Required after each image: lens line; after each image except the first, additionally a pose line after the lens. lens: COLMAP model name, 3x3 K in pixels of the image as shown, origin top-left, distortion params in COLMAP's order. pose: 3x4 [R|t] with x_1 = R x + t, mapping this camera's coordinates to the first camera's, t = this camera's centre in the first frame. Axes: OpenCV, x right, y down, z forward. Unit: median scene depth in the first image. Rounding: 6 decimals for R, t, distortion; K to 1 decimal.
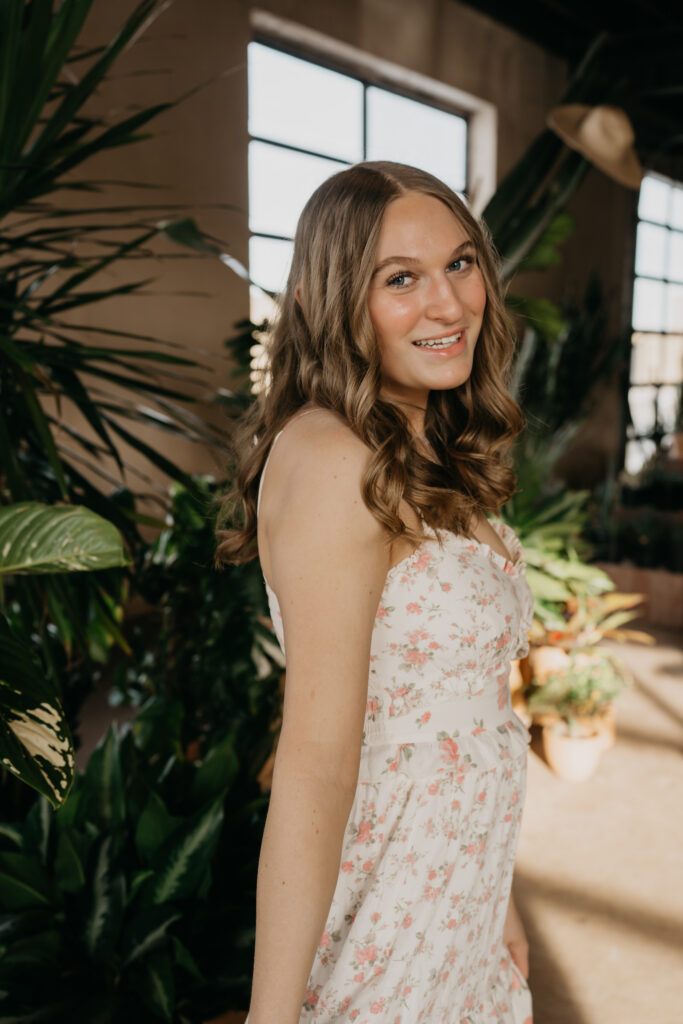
lens RADIAL K [[1010.7, 0, 363.4], [0, 1010.7, 514.8], [0, 0, 1]] dist [0.009751, 0.007011]
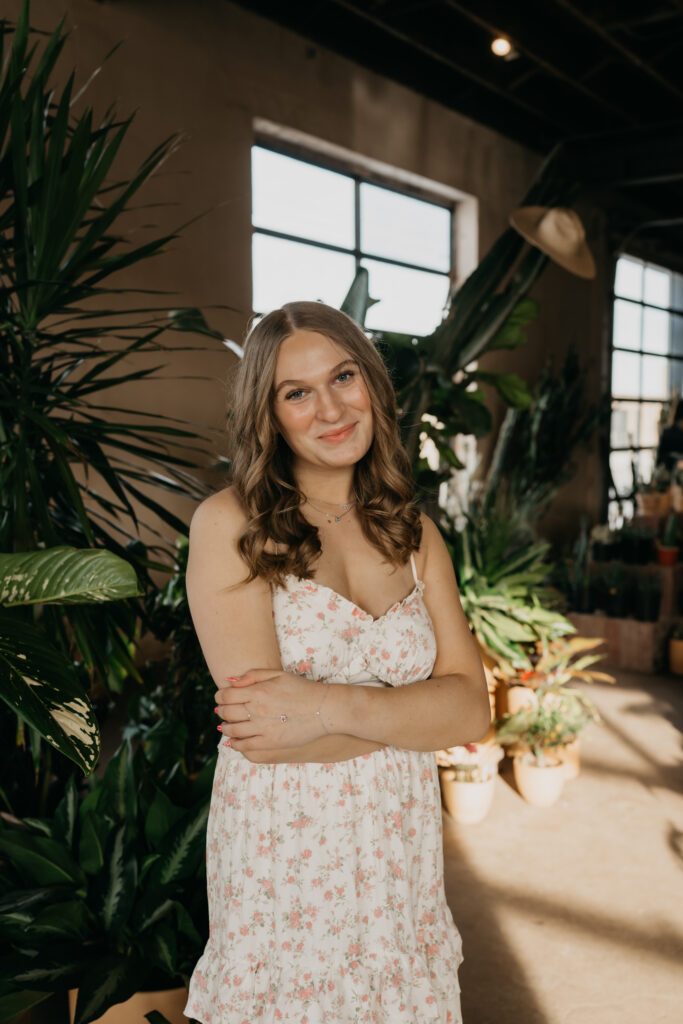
lens RADIAL K [[1010.7, 0, 363.4], [0, 1010.7, 514.8], [0, 0, 1]] dist [0.009751, 0.007011]
pose [[0.999916, -0.008320, -0.009939, 0.040361], [0.007656, 0.997853, -0.065050, 0.023233], [0.010459, 0.064969, 0.997832, -0.183591]]
